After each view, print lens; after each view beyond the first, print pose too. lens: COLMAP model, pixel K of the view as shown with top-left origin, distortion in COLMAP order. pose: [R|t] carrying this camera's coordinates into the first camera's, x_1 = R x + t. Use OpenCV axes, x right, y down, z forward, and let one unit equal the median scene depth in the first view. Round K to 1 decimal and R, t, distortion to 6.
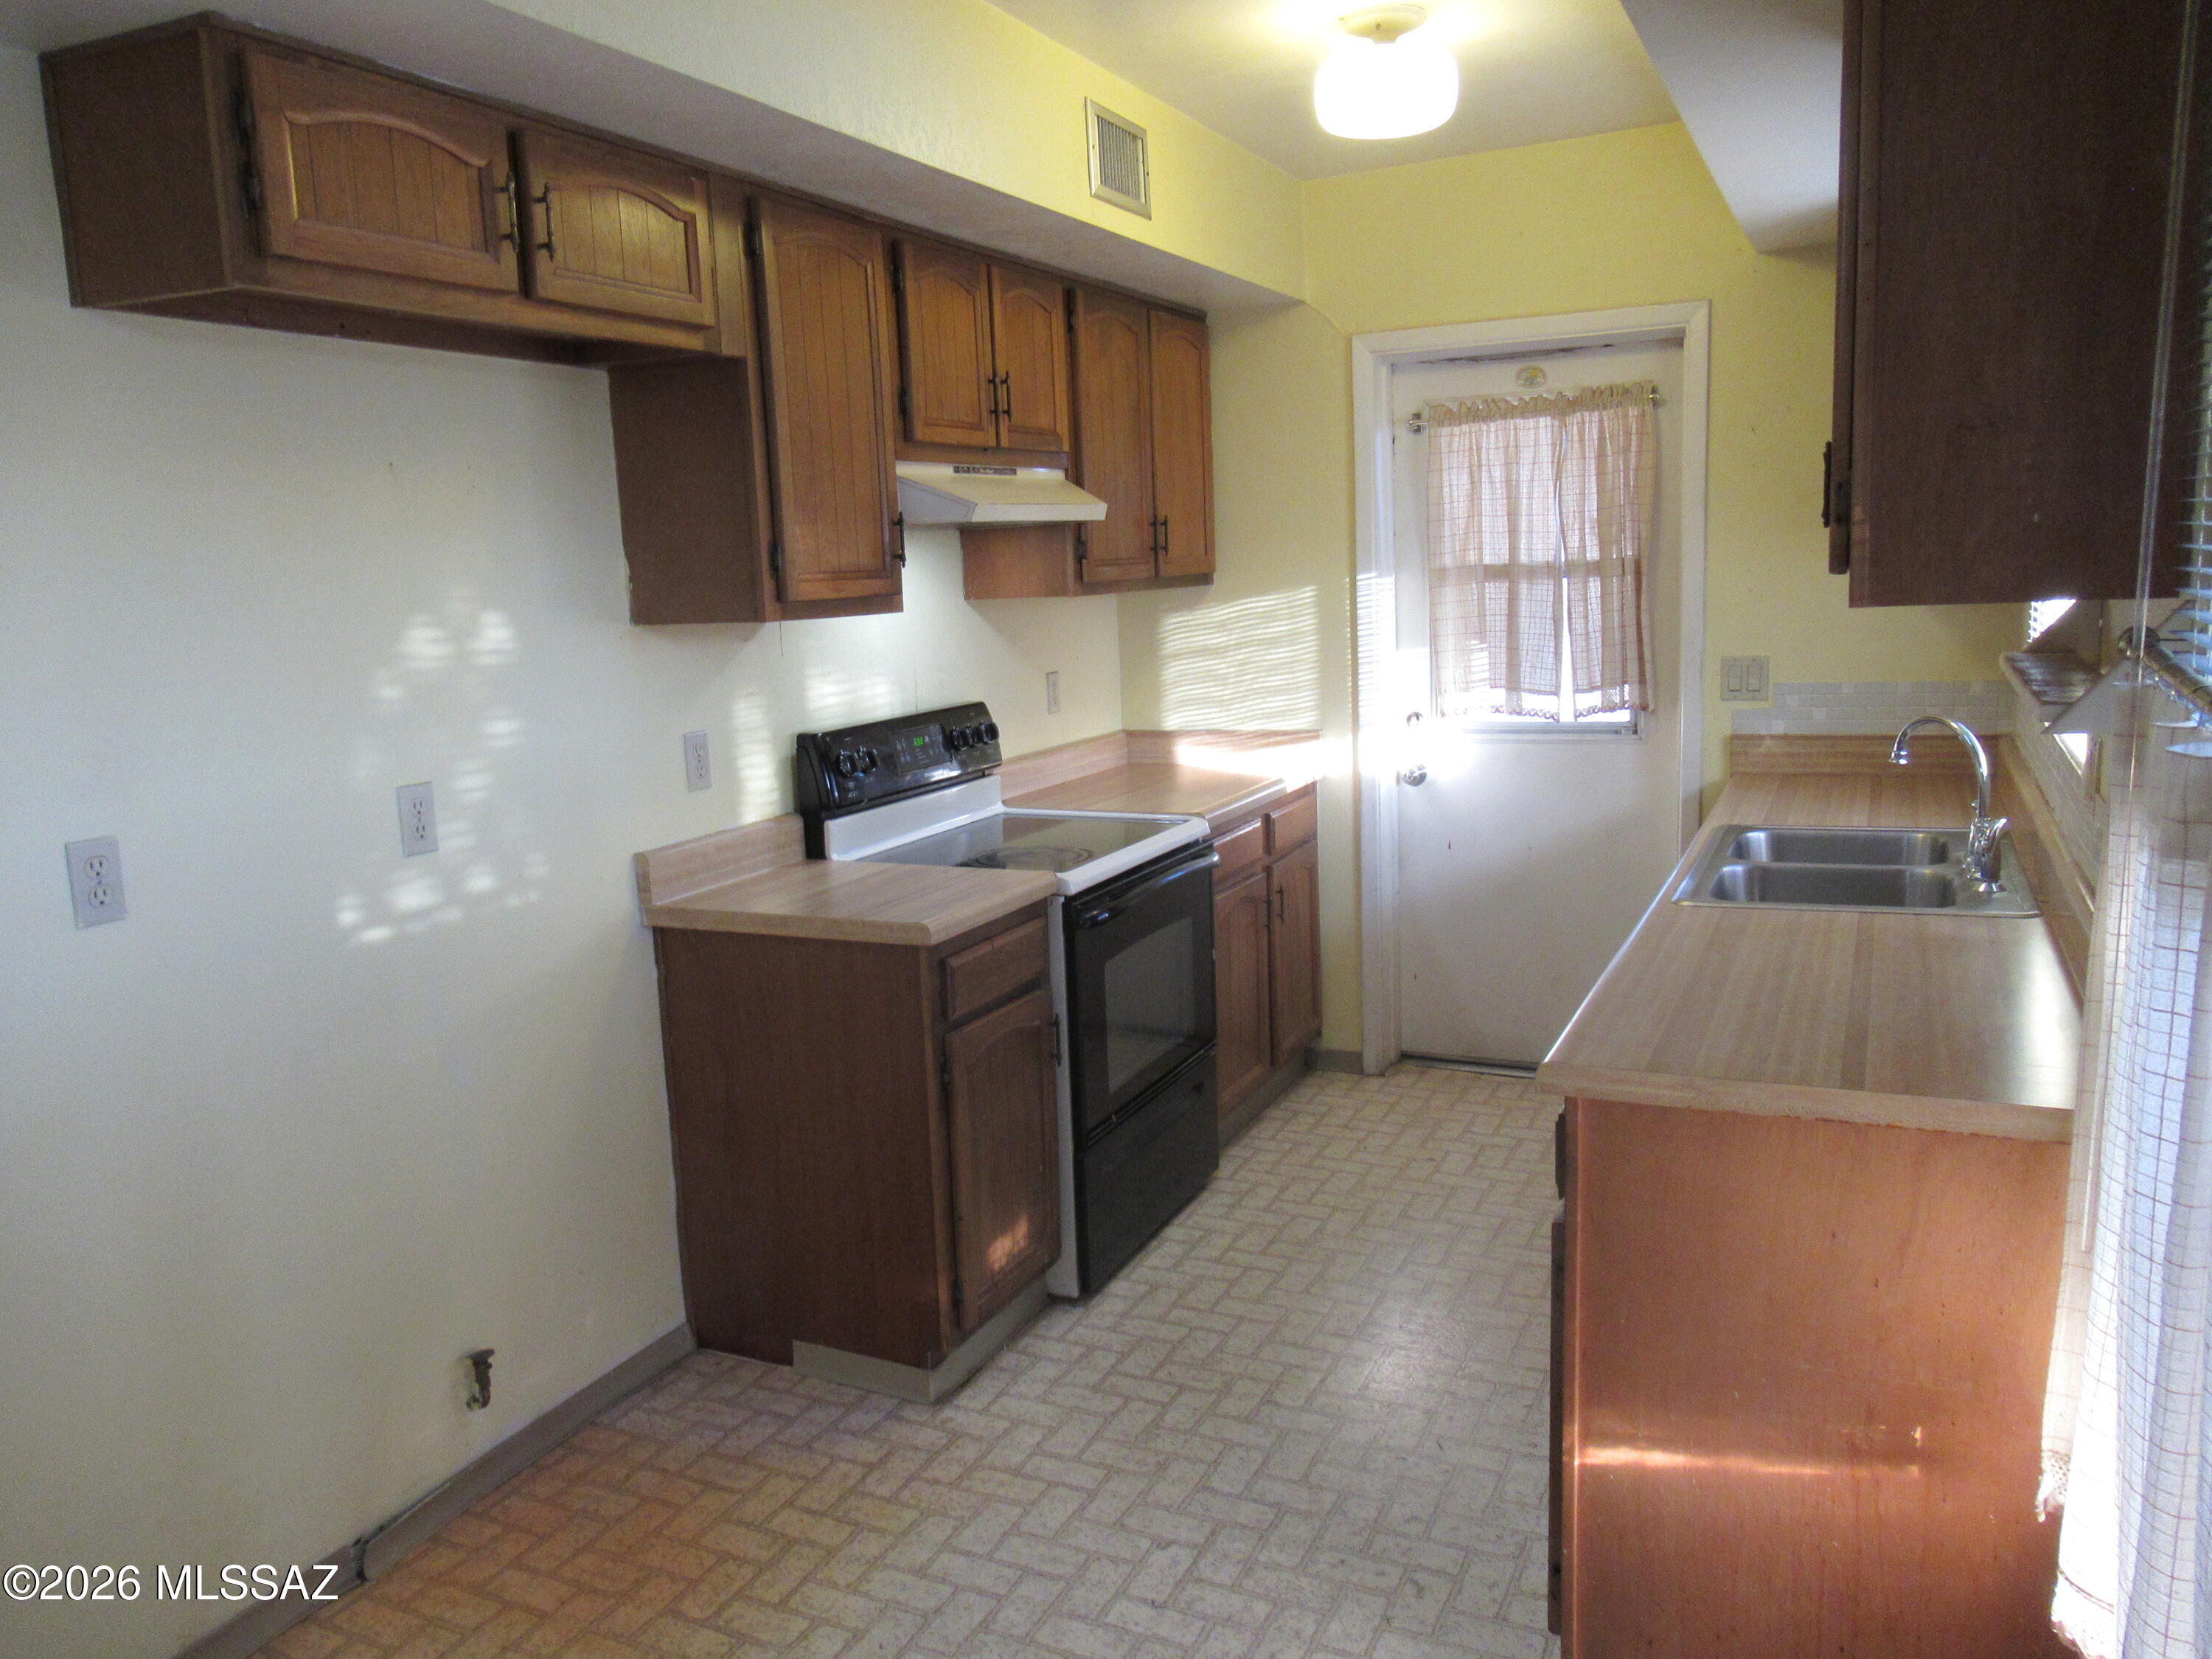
lens RADIAL K [[1638.5, 0, 1096.8], [0, 1638.5, 856.0], [0, 0, 1]] dist [-0.018796, 0.015467]
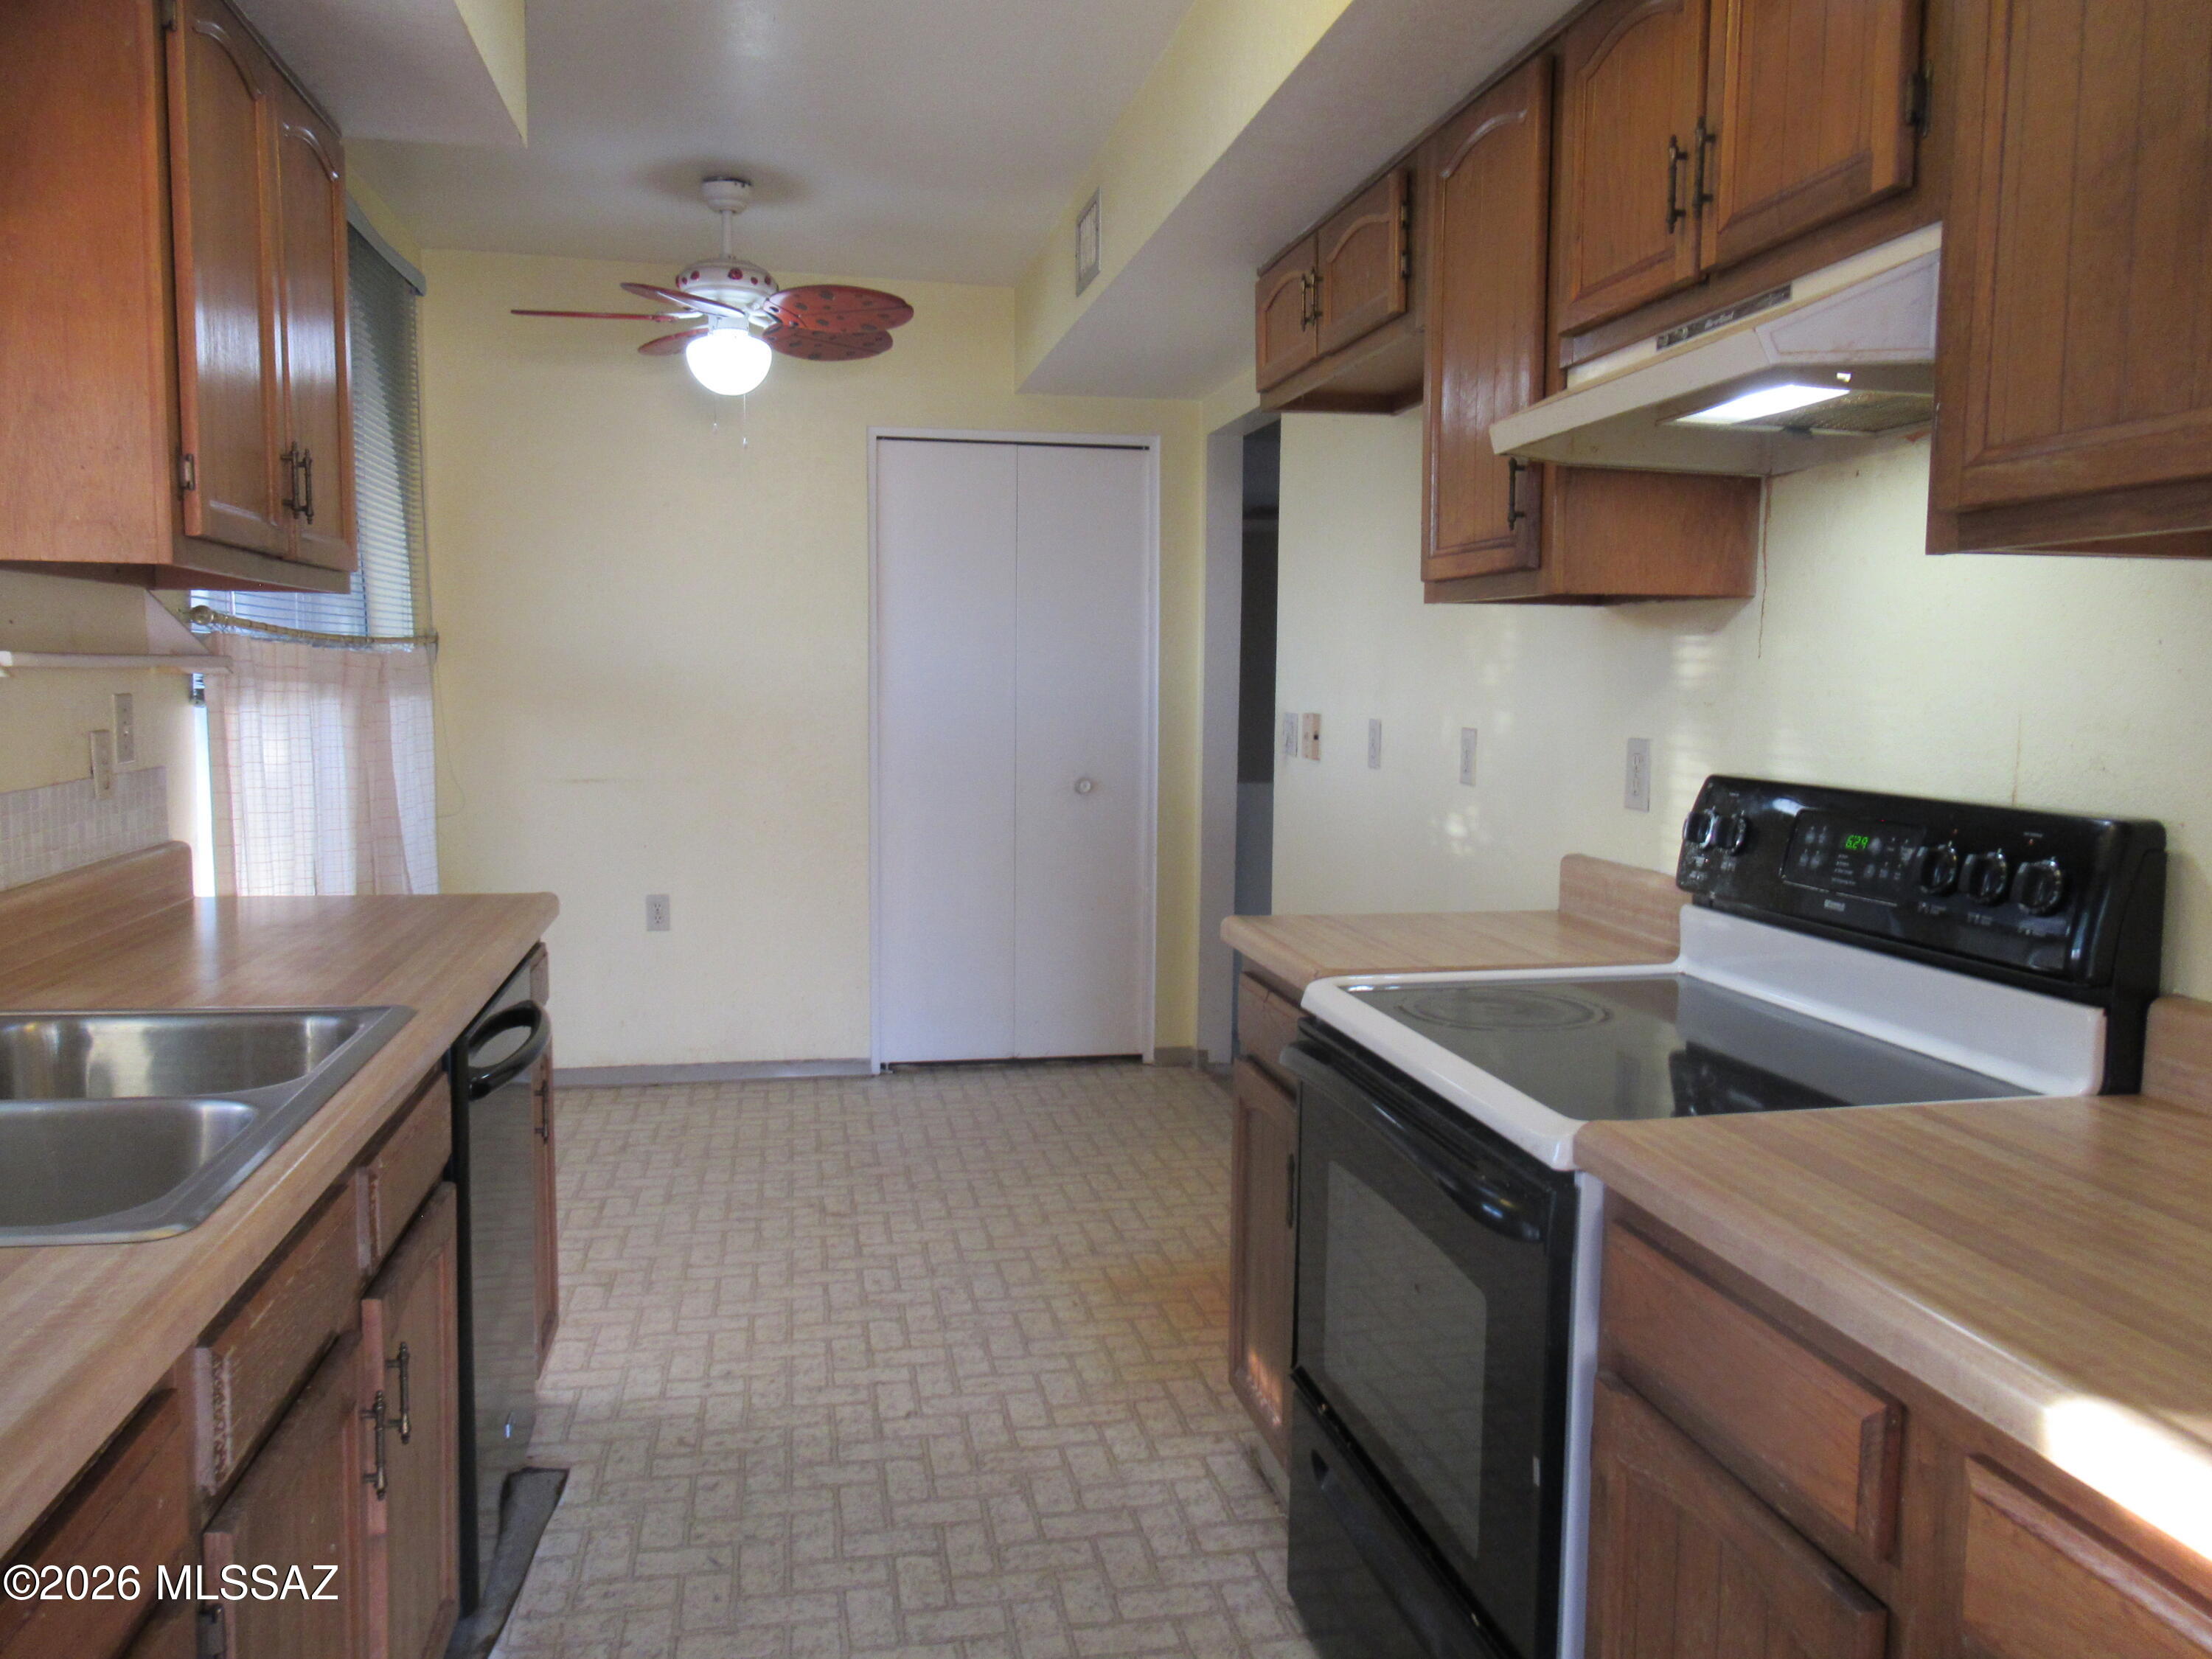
lens RADIAL K [[1638.5, 0, 1097.7], [0, 1638.5, 844.1], [0, 0, 1]] dist [-0.018796, 0.015467]
pose [[-0.802226, 0.096744, -0.589131, 0.349662], [-0.080893, 0.960070, 0.267810, -0.169650], [0.591515, 0.262501, -0.762367, 1.128000]]
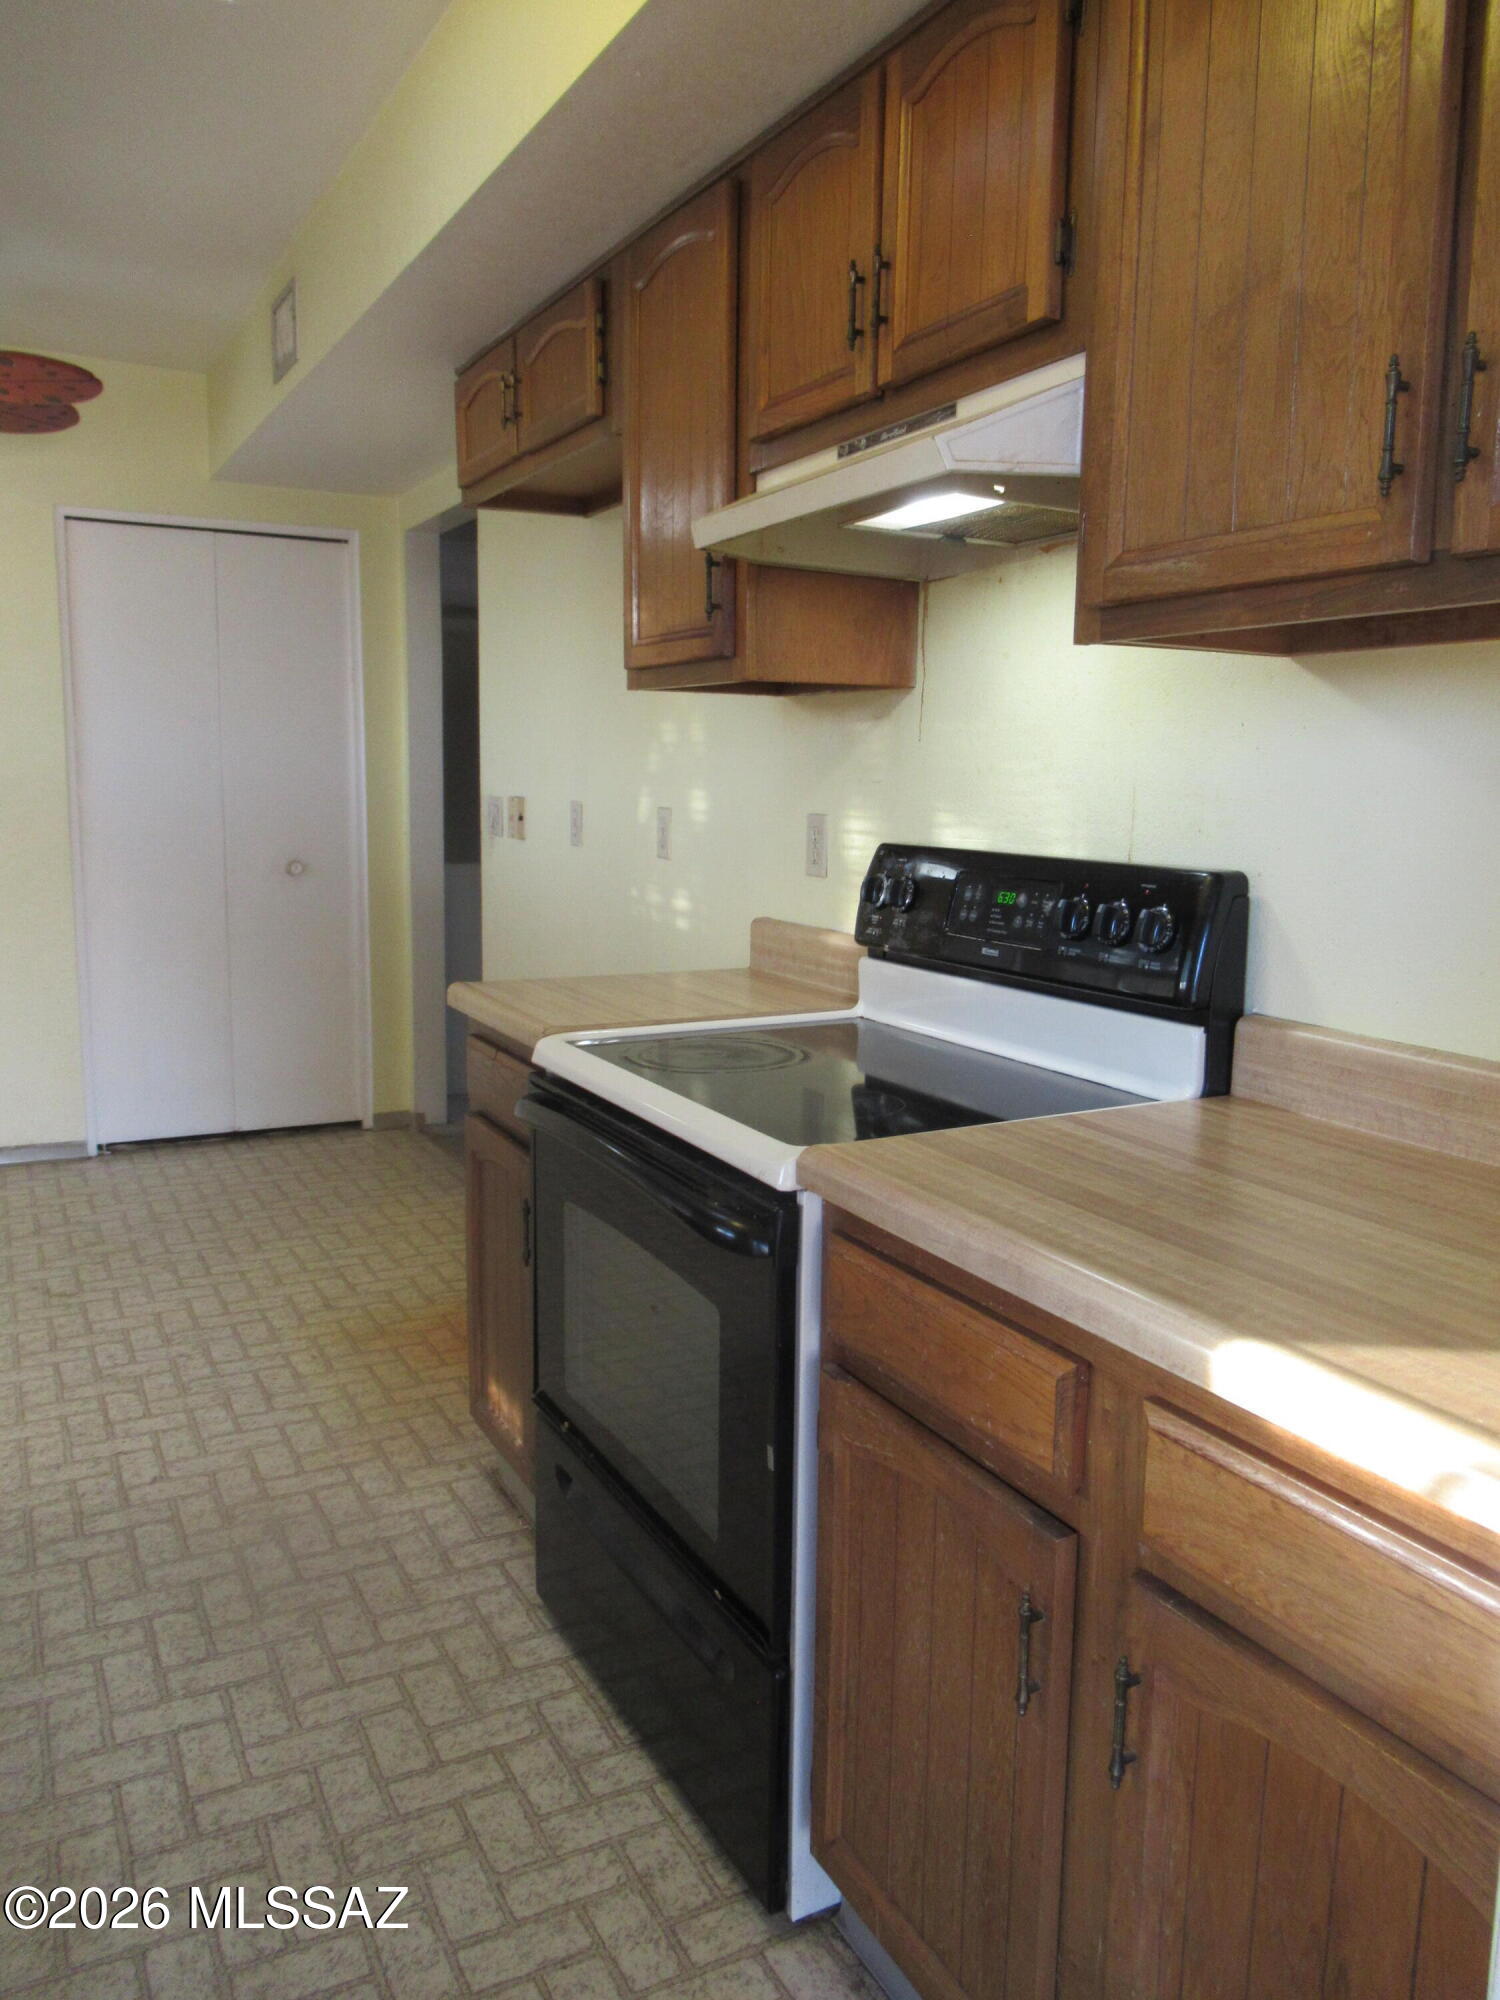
lens RADIAL K [[1481.5, 0, 743.2], [0, 1481.5, 1005.5], [0, 0, 1]] dist [-0.018796, 0.015467]
pose [[-0.595699, 0.156571, -0.787799, 0.349433], [-0.132472, 0.948233, 0.288626, -0.159732], [0.792208, 0.276296, -0.544121, 1.110116]]
